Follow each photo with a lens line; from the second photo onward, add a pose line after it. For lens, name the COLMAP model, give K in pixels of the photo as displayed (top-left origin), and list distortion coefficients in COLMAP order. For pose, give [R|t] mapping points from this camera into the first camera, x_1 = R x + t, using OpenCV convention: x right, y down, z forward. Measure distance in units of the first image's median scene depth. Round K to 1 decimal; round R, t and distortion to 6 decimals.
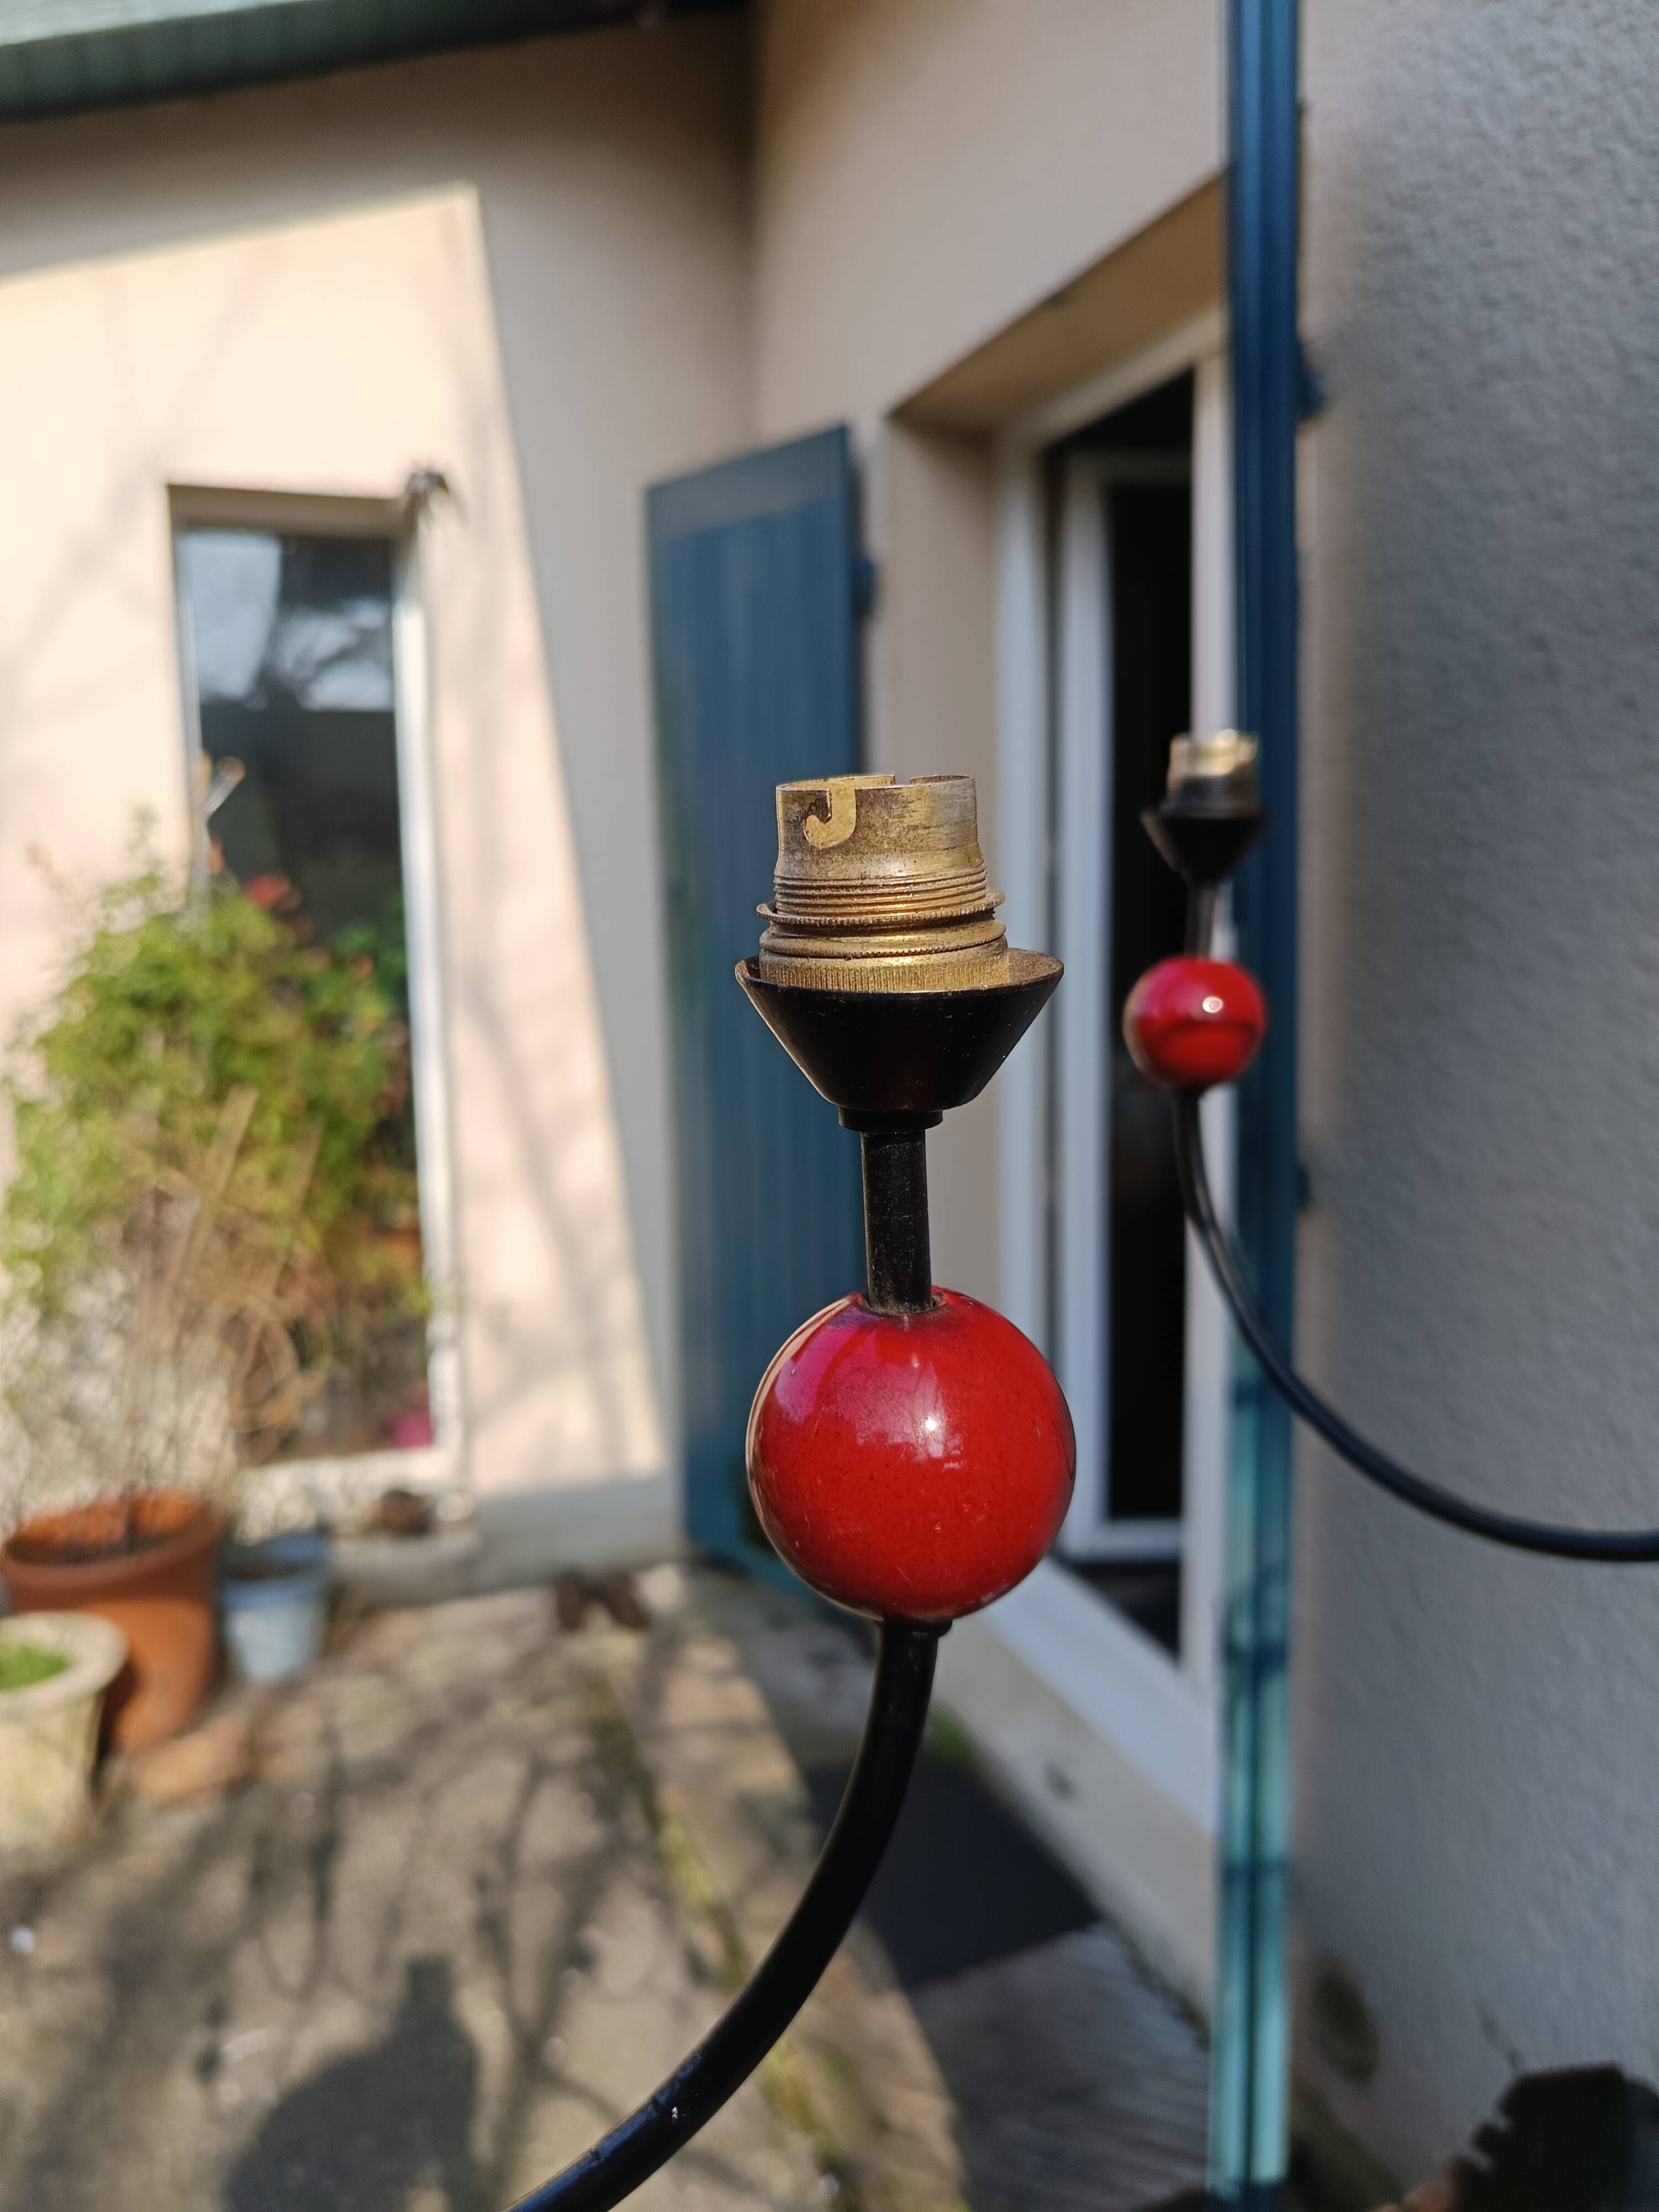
lens RADIAL K [[1590.1, 0, 827.7], [0, 1590.1, 1127.6], [0, 0, 1]] dist [-0.018141, 0.025472]
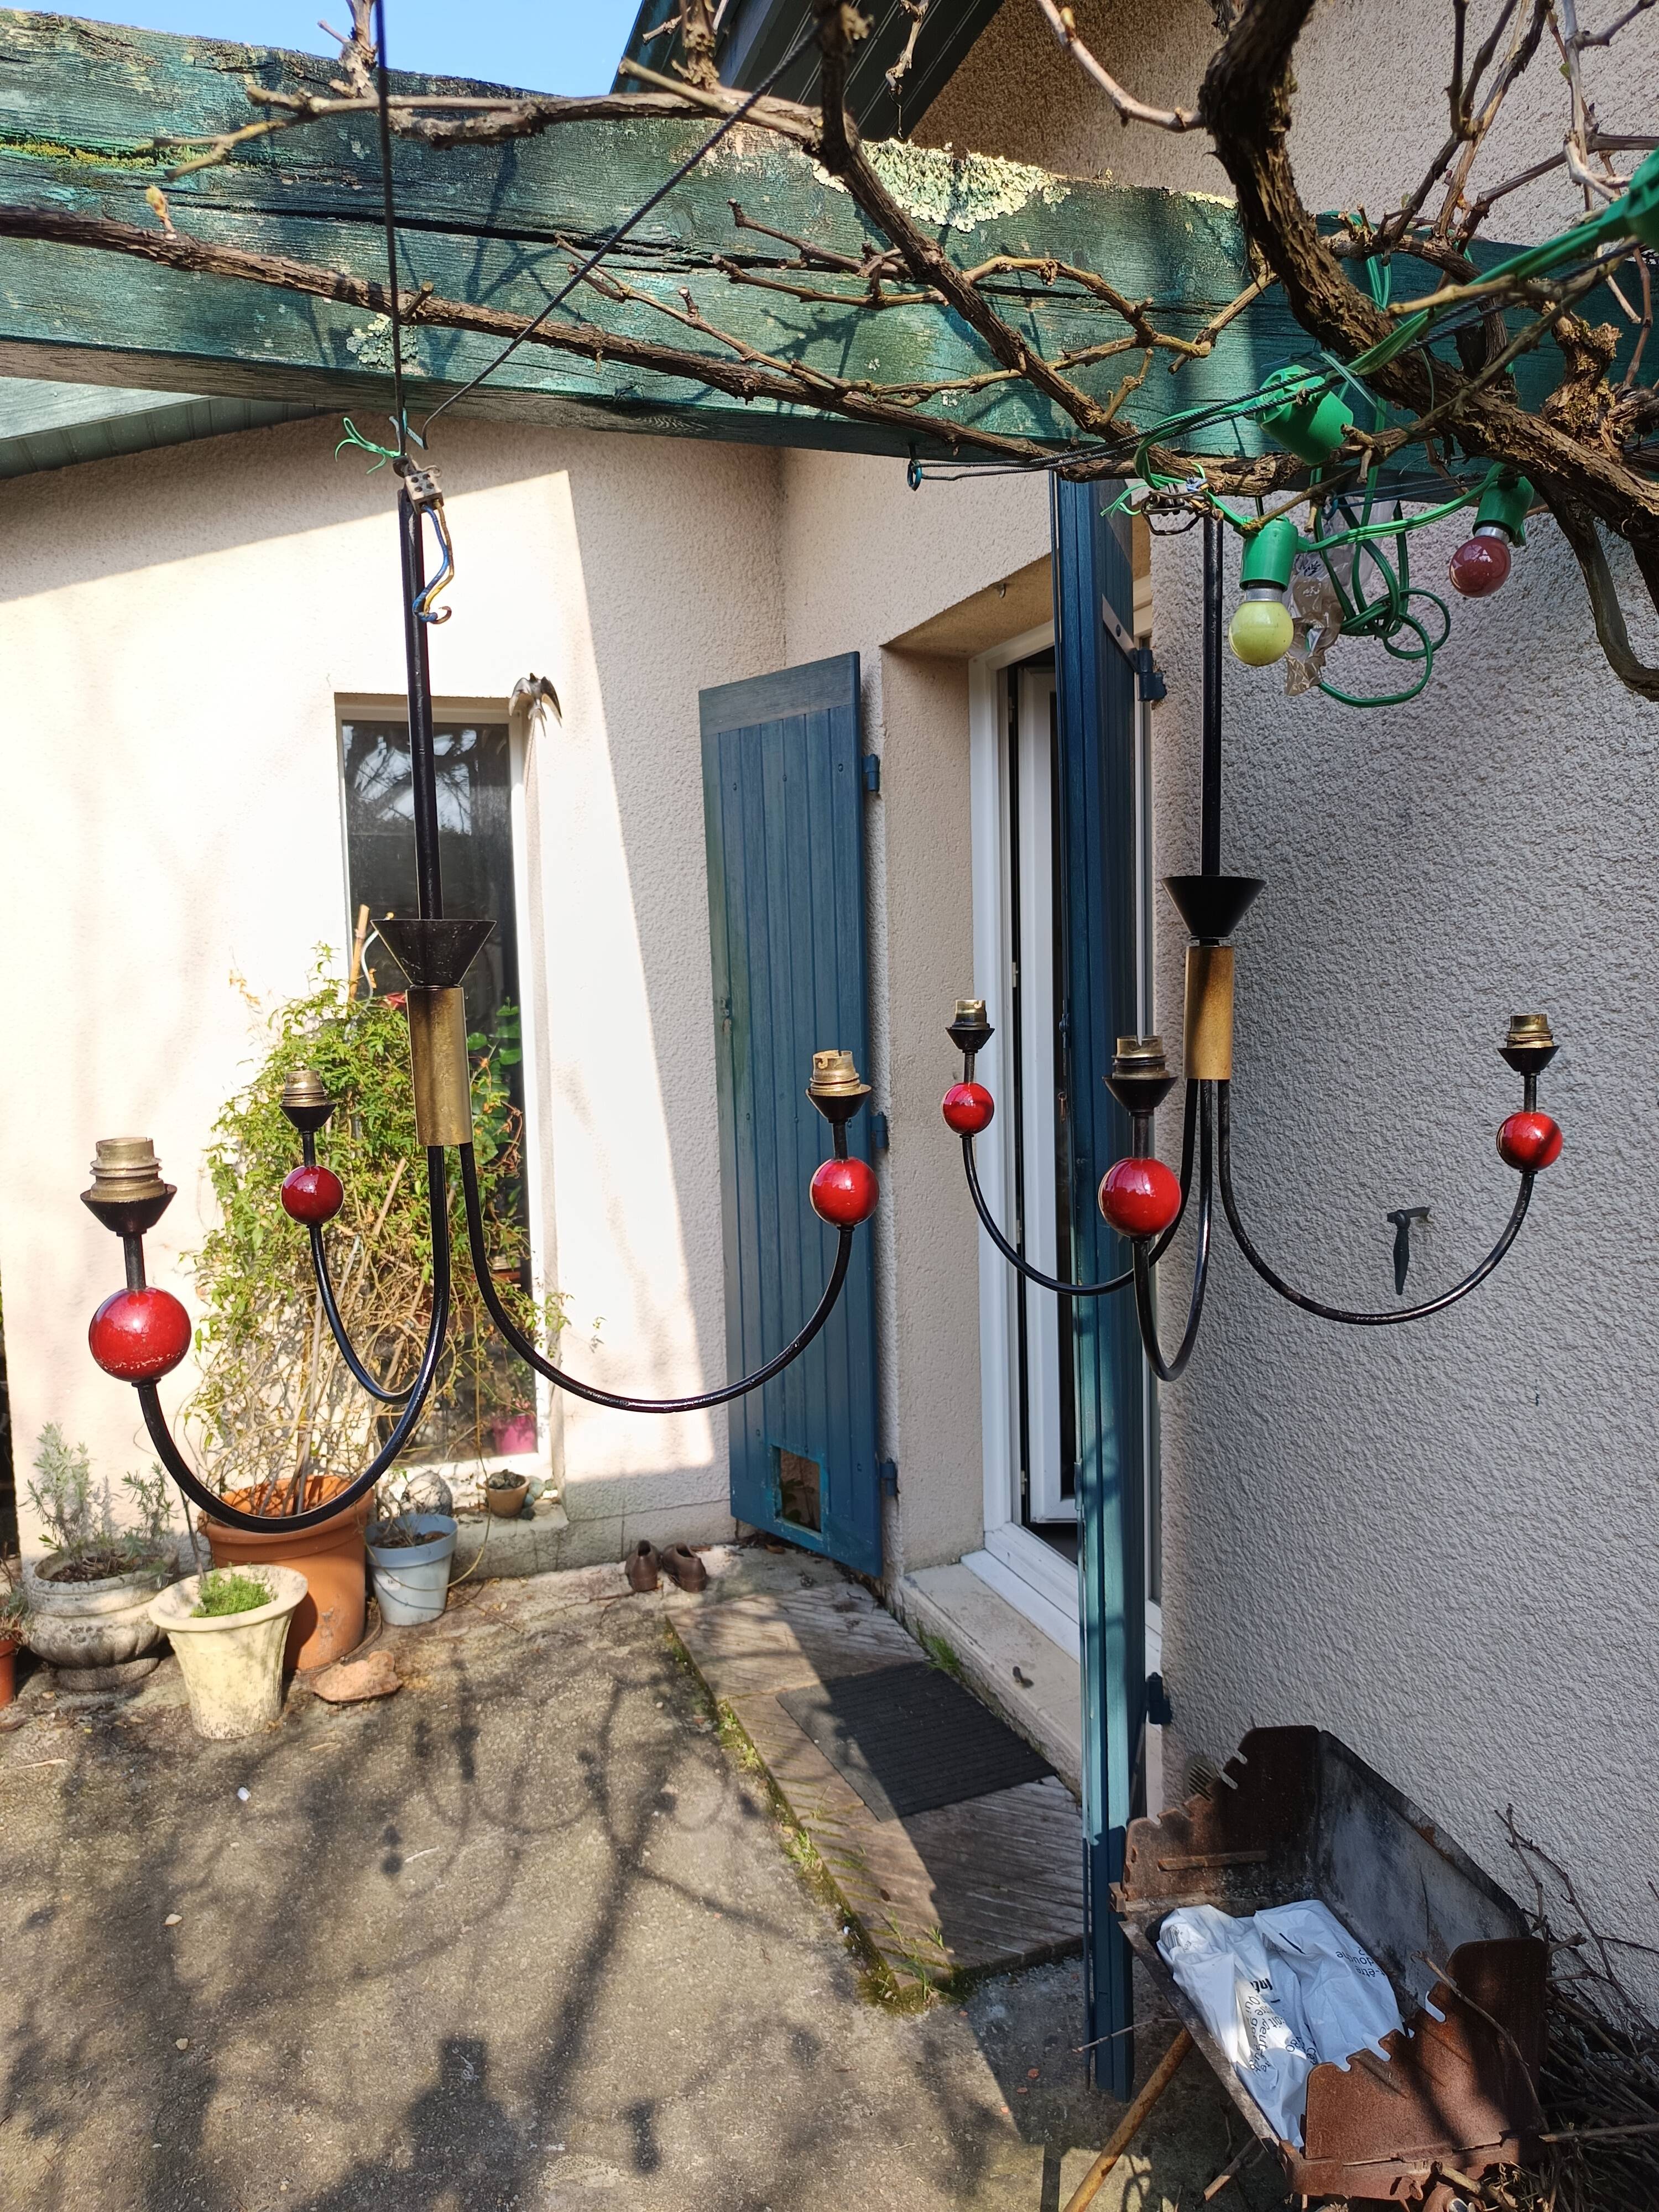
lens RADIAL K [[1521.9, 0, 824.7], [0, 1521.9, 1107.4], [0, 0, 1]] dist [-0.010029, 0.010033]
pose [[0.999777, -0.007983, -0.019573, 0.009191], [0.006740, 0.998006, -0.062754, 0.016821], [0.020035, 0.062608, 0.997837, -0.261754]]
